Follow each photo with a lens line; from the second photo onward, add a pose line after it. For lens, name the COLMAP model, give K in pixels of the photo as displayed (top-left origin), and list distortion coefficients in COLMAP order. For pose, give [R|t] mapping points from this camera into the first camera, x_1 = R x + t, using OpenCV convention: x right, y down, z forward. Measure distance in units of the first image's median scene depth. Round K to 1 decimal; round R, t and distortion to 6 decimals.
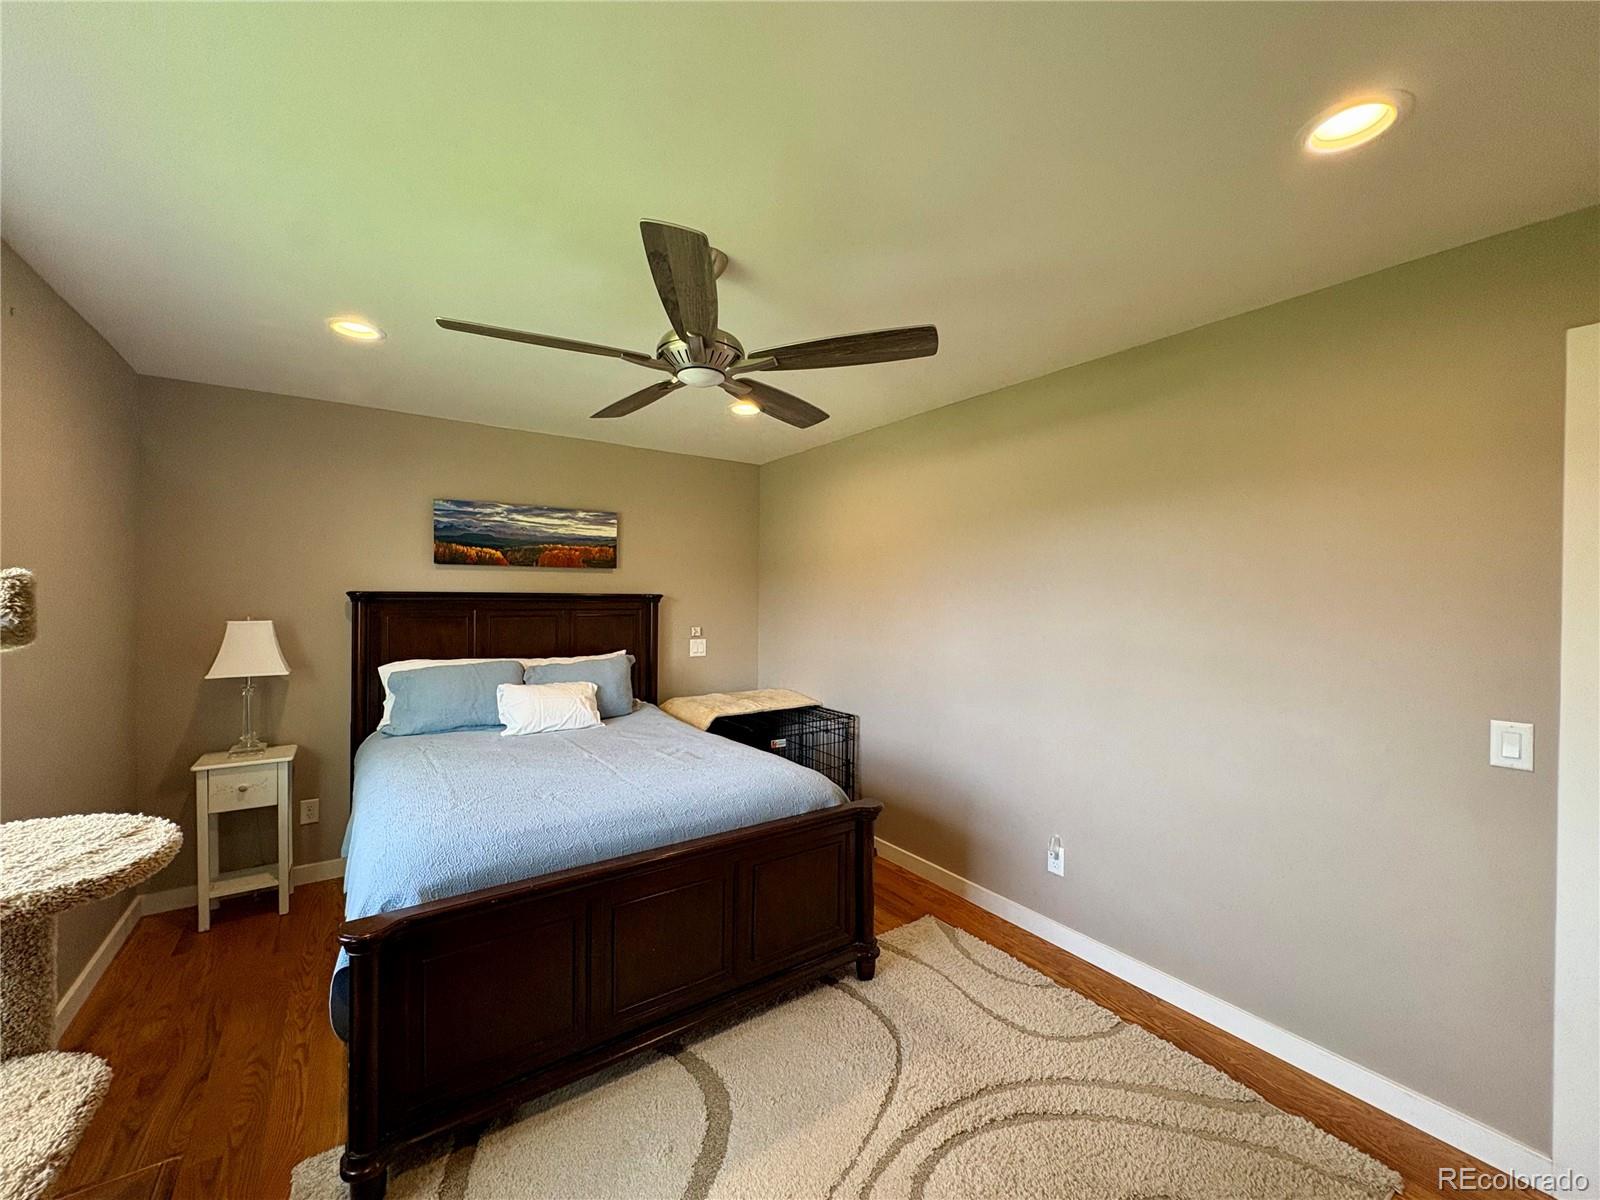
lens RADIAL K [[636.7, 0, 799.4], [0, 636.7, 605.4], [0, 0, 1]] dist [-0.004290, 0.001407]
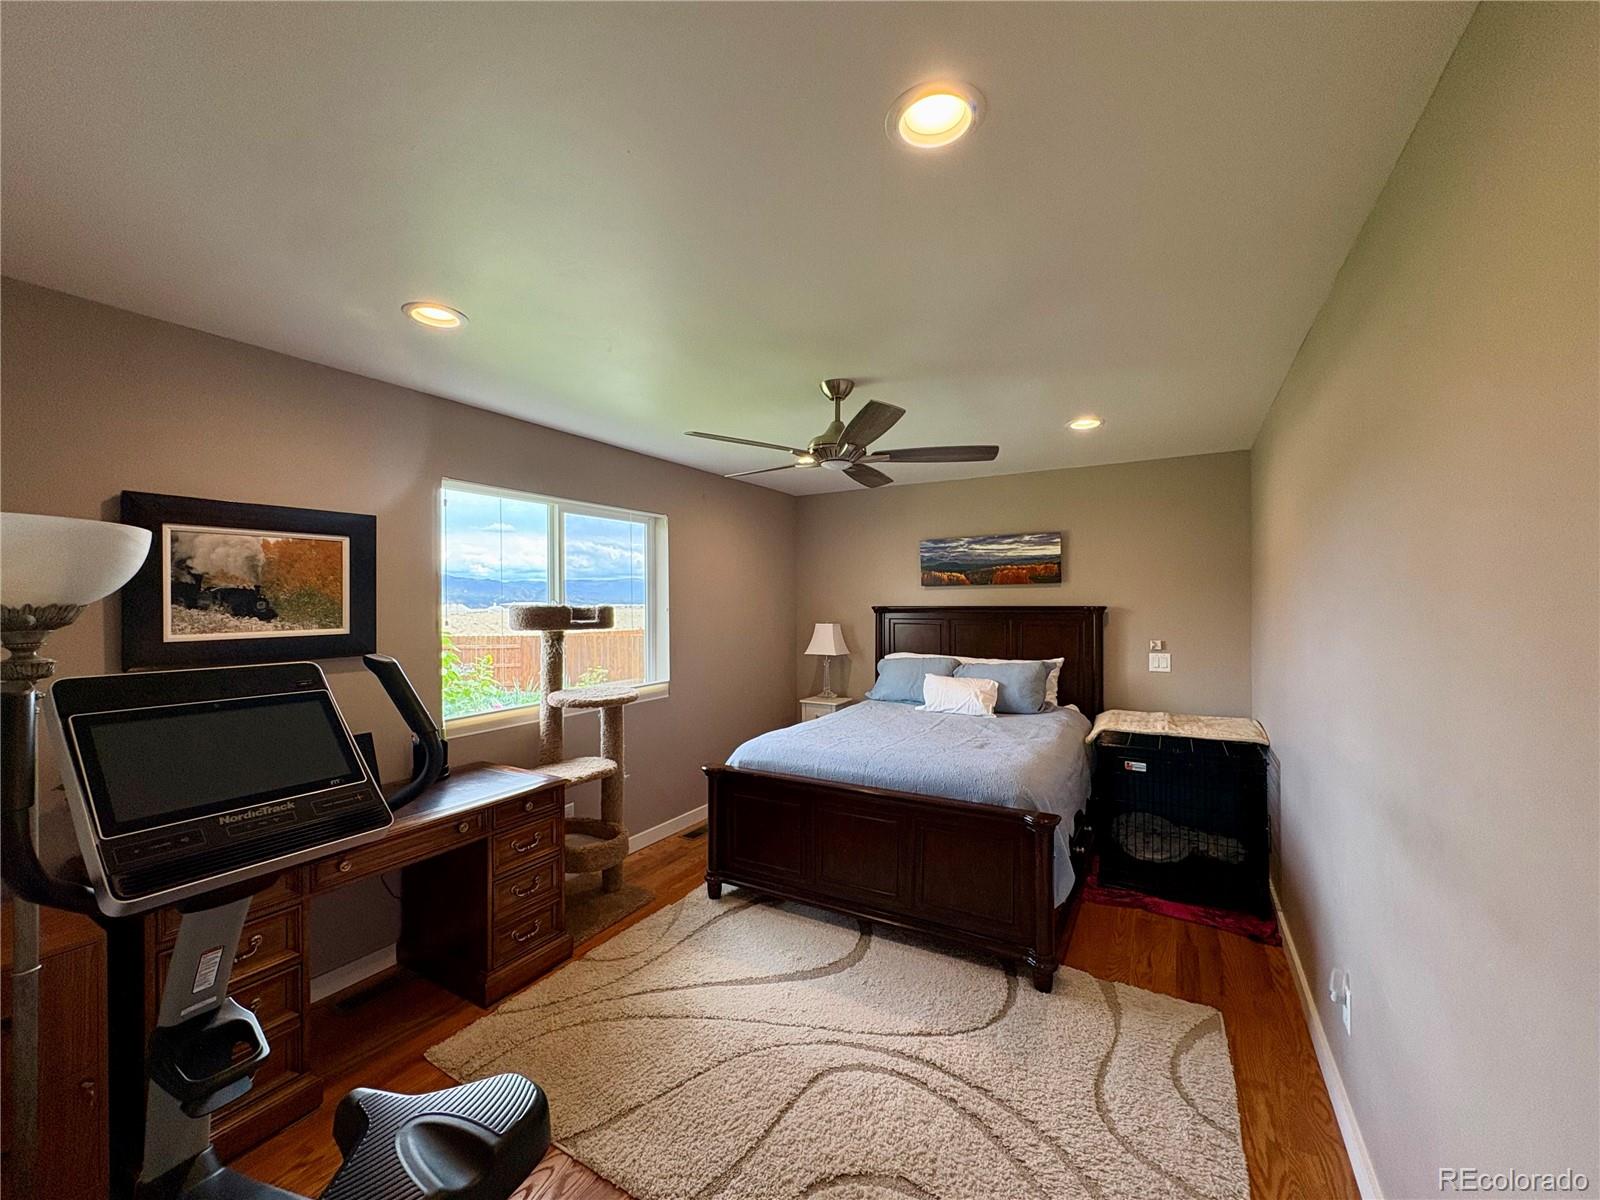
lens RADIAL K [[636.7, 0, 795.9], [0, 636.7, 601.7], [0, 0, 1]] dist [-0.004290, 0.001407]
pose [[0.415769, -0.011252, -0.909401, 0.580315], [-0.004747, 0.999883, -0.014542, -0.008385], [0.909458, 0.010363, 0.415667, 0.147263]]
